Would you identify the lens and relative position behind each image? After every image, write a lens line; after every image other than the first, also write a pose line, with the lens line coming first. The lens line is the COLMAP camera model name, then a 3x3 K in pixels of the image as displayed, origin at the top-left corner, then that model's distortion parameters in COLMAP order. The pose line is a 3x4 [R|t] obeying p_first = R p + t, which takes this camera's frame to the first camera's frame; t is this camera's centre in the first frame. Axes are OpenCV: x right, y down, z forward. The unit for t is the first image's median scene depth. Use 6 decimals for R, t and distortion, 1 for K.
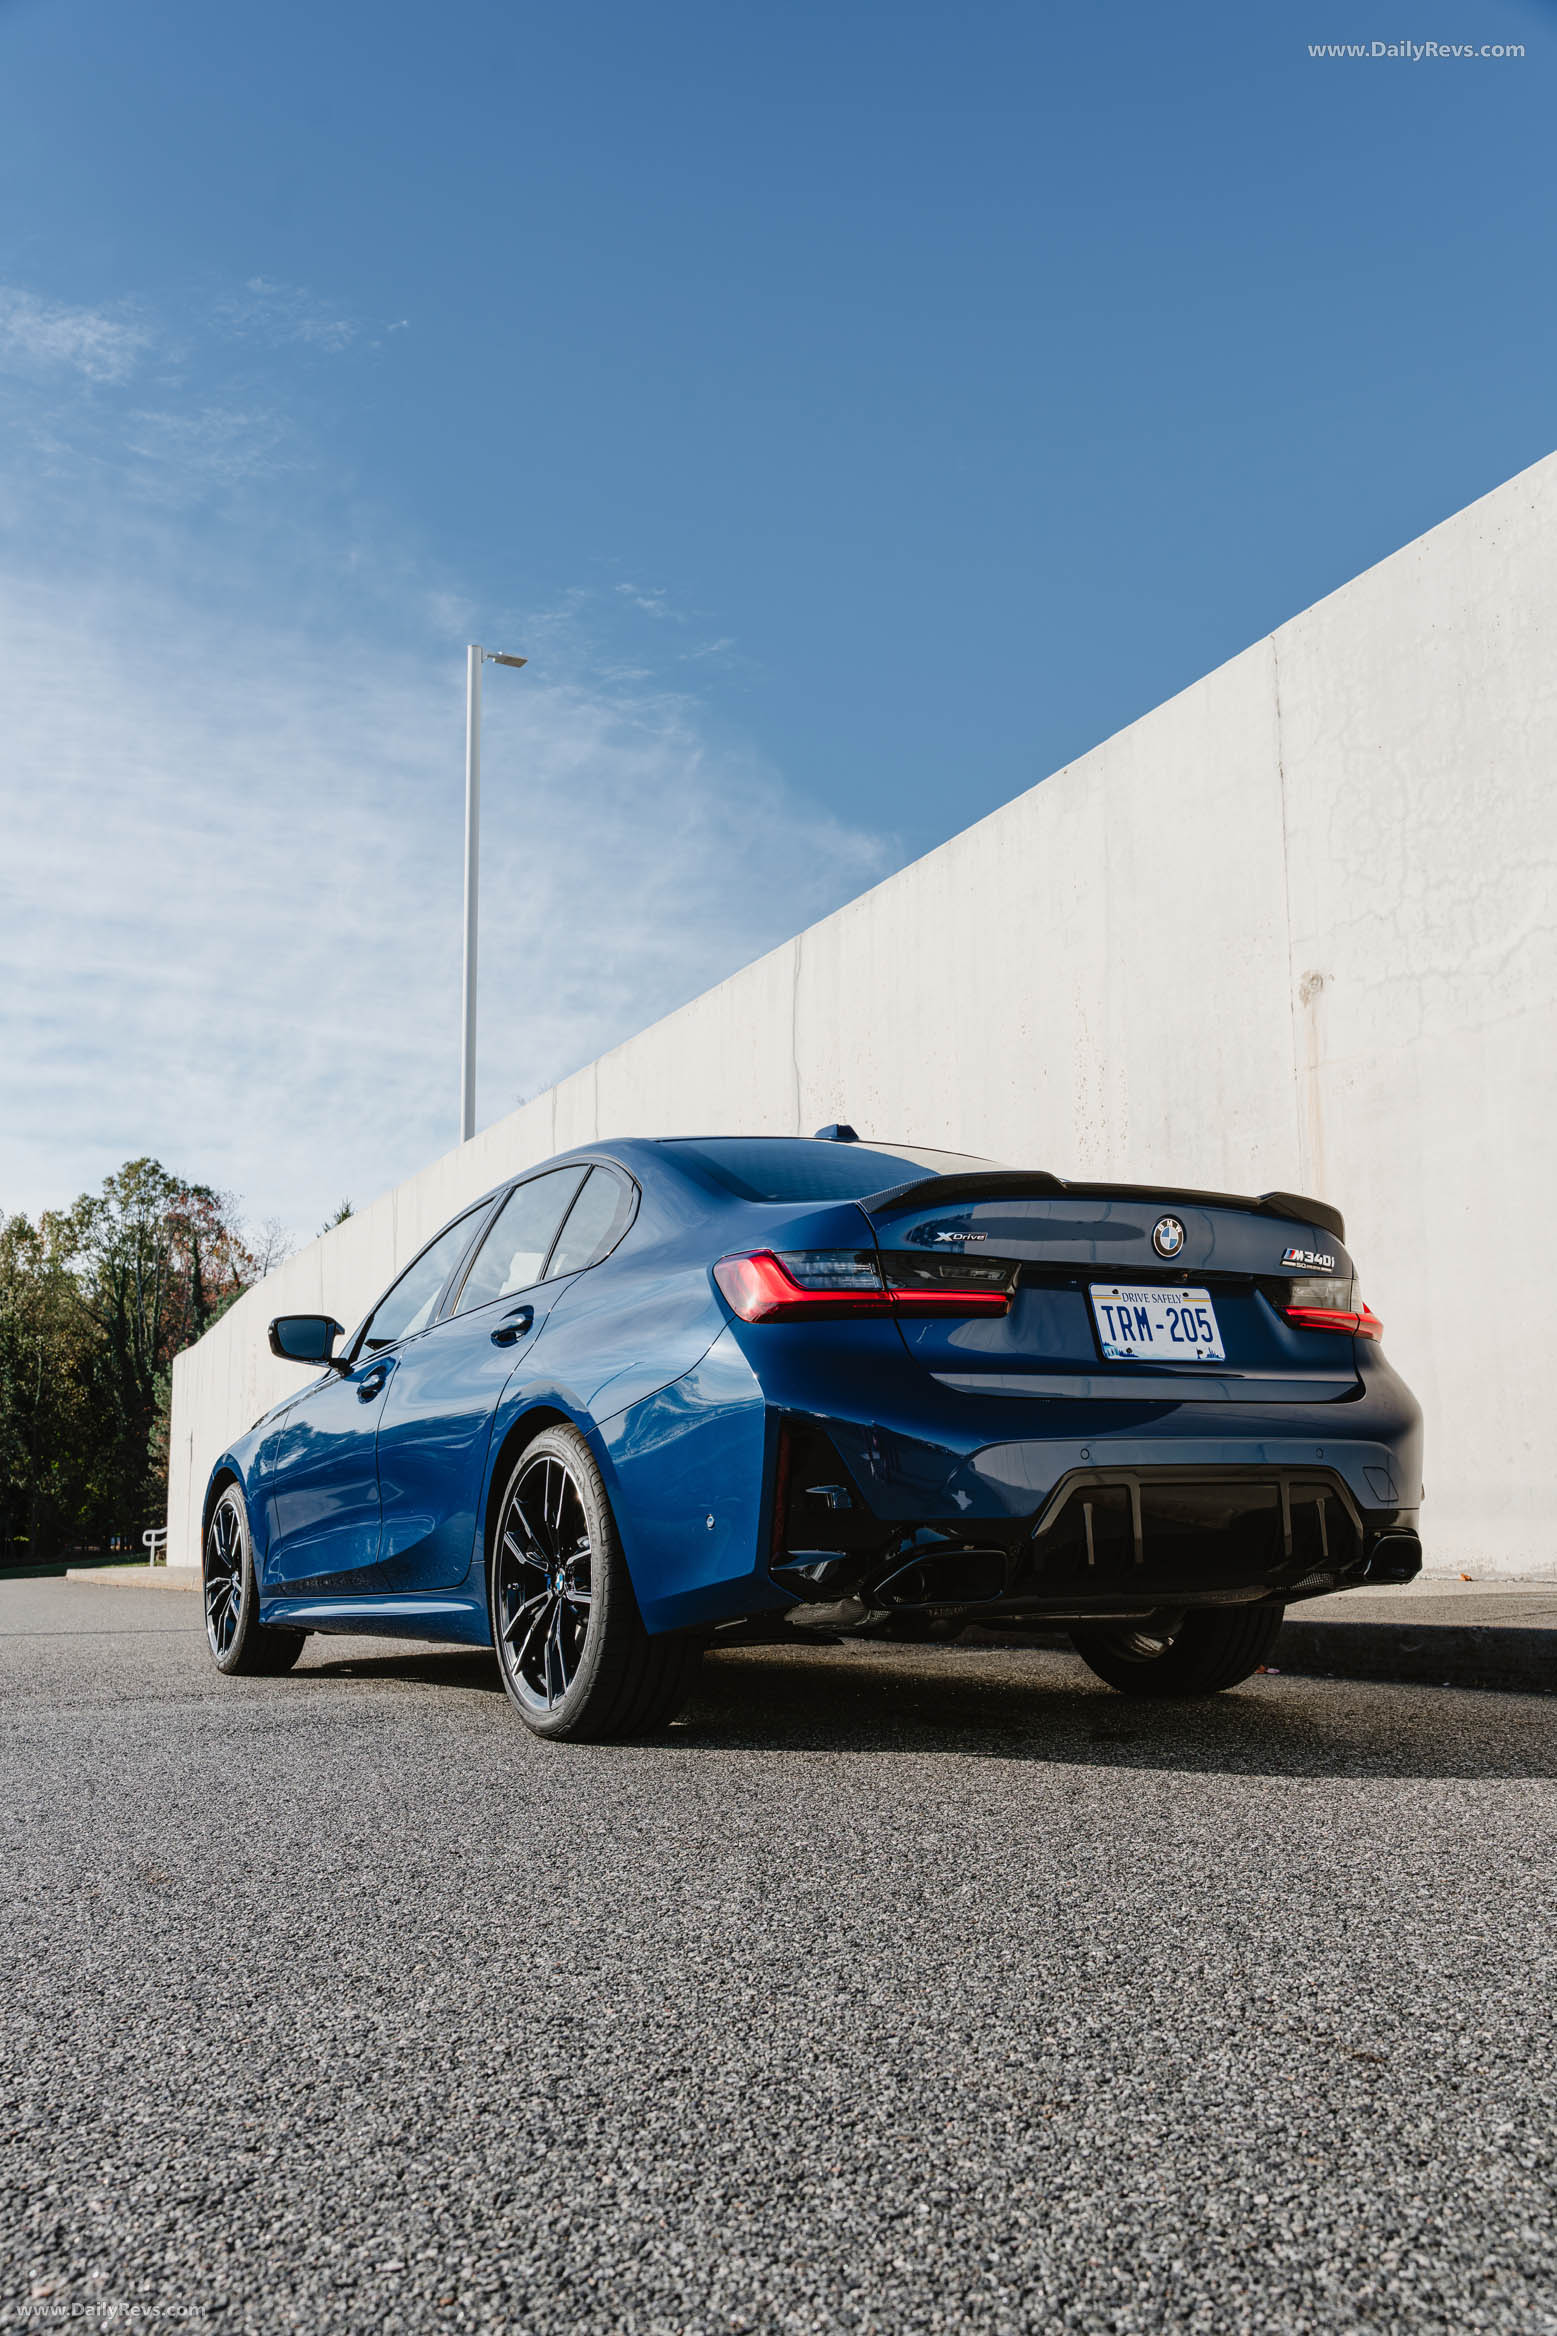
lens RADIAL K [[1884.0, 0, 772.2], [0, 1884.0, 1170.8], [0, 0, 1]] dist [0.000542, -0.002401]
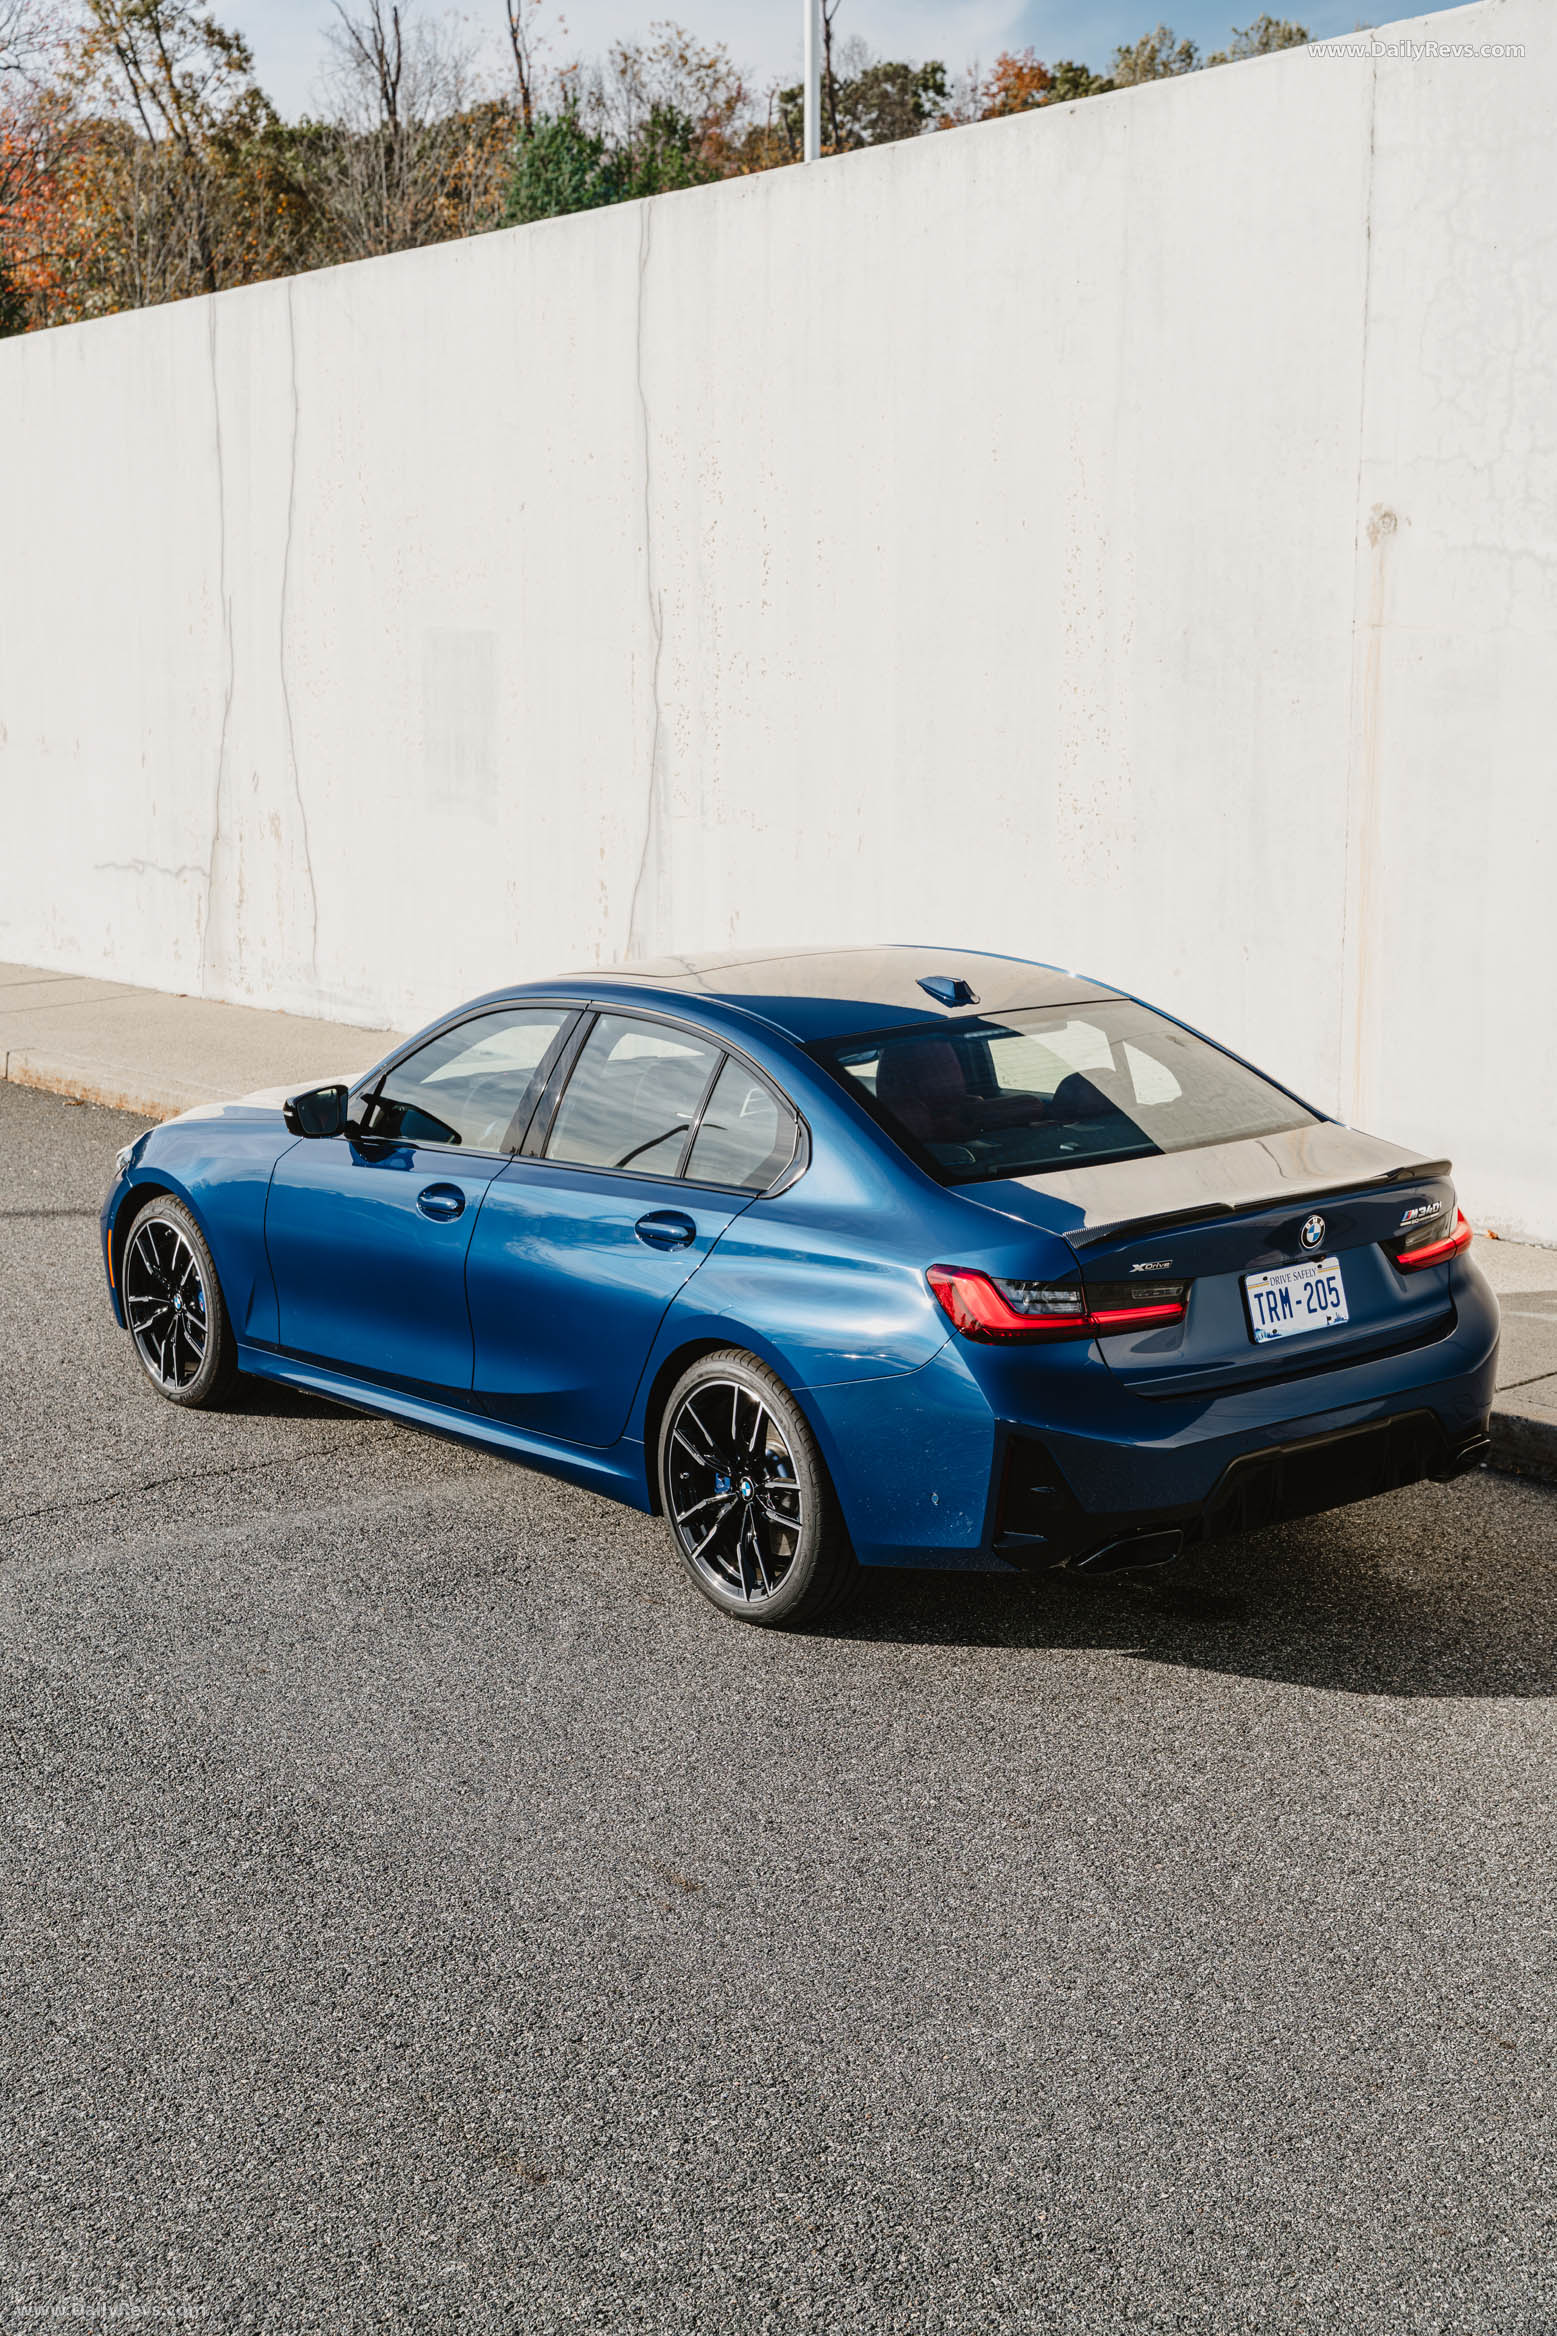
lens RADIAL K [[3223.5, 0, 780.0], [0, 3223.5, 1167.7], [0, 0, 1]] dist [0.013909, 0.000000]
pose [[0.988227, -0.027700, 0.150467, -0.398983], [-0.027726, 0.934765, 0.354182, -0.676990], [-0.150462, -0.354185, 0.922992, -0.740915]]
